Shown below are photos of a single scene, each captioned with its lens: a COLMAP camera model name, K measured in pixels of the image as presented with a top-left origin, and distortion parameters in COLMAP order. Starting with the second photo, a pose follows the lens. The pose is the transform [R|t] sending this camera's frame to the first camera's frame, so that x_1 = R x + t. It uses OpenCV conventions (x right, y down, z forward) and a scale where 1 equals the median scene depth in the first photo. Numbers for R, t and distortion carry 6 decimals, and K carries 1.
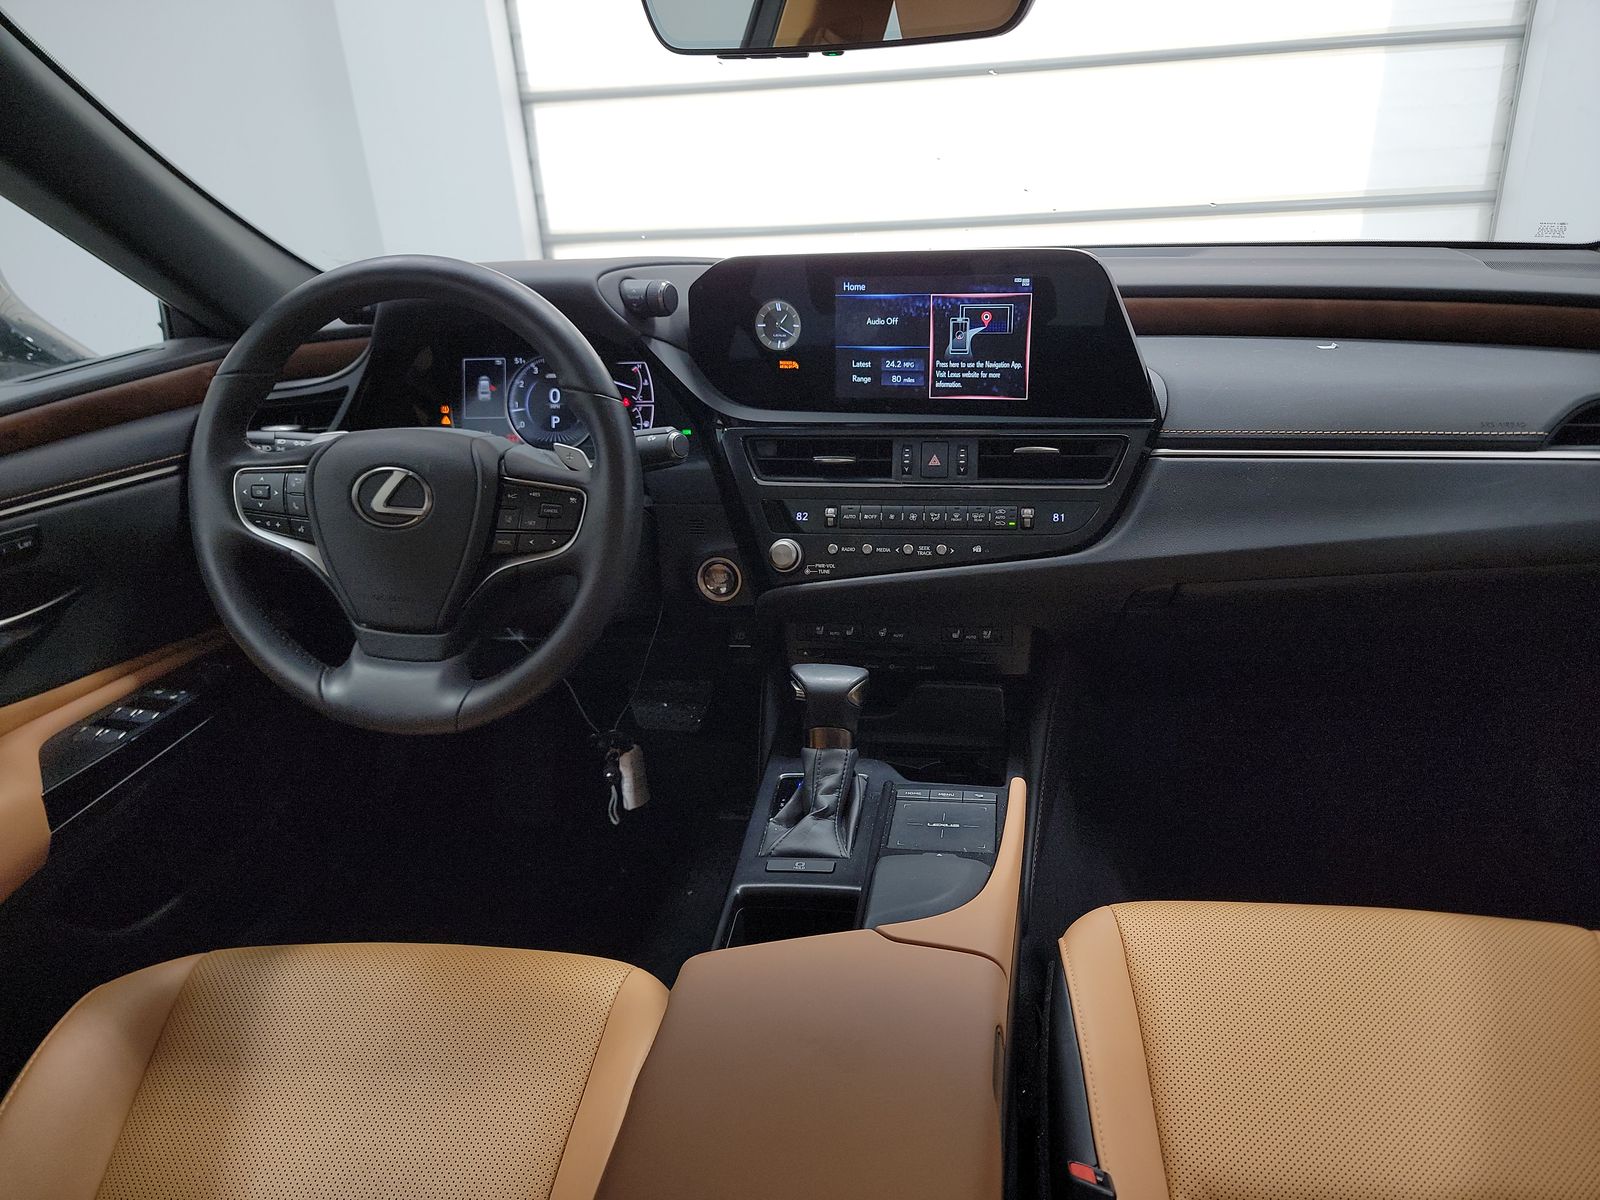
lens RADIAL K [[1266.0, 0, 801.4], [0, 1266.0, 655.0], [0, 0, 1]] dist [0.002136, -0.016606]
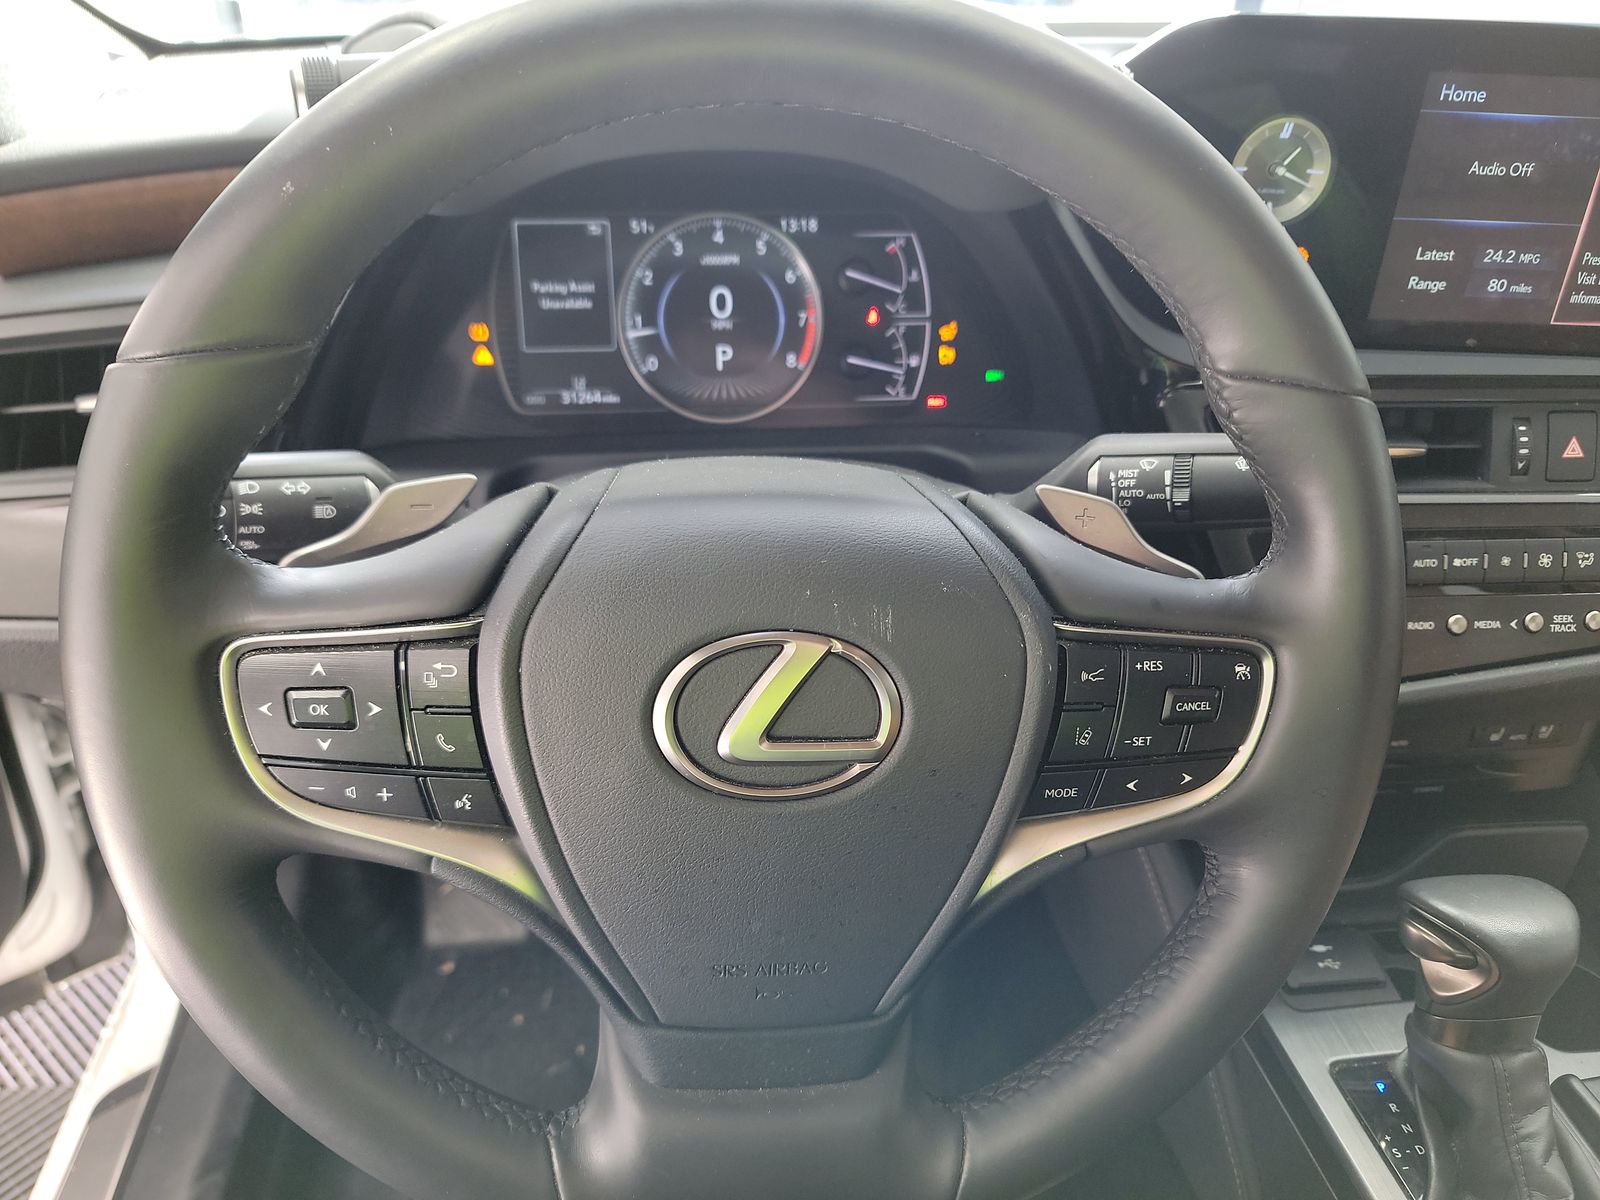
lens RADIAL K [[1266.0, 0, 801.4], [0, 1266.0, 655.0], [0, 0, 1]] dist [0.002136, -0.016606]
pose [[0.955431, -0.092302, 0.280414, -0.349189], [0.047539, 0.985573, 0.162439, -0.166396], [-0.291362, -0.141869, 0.946035, 0.574355]]
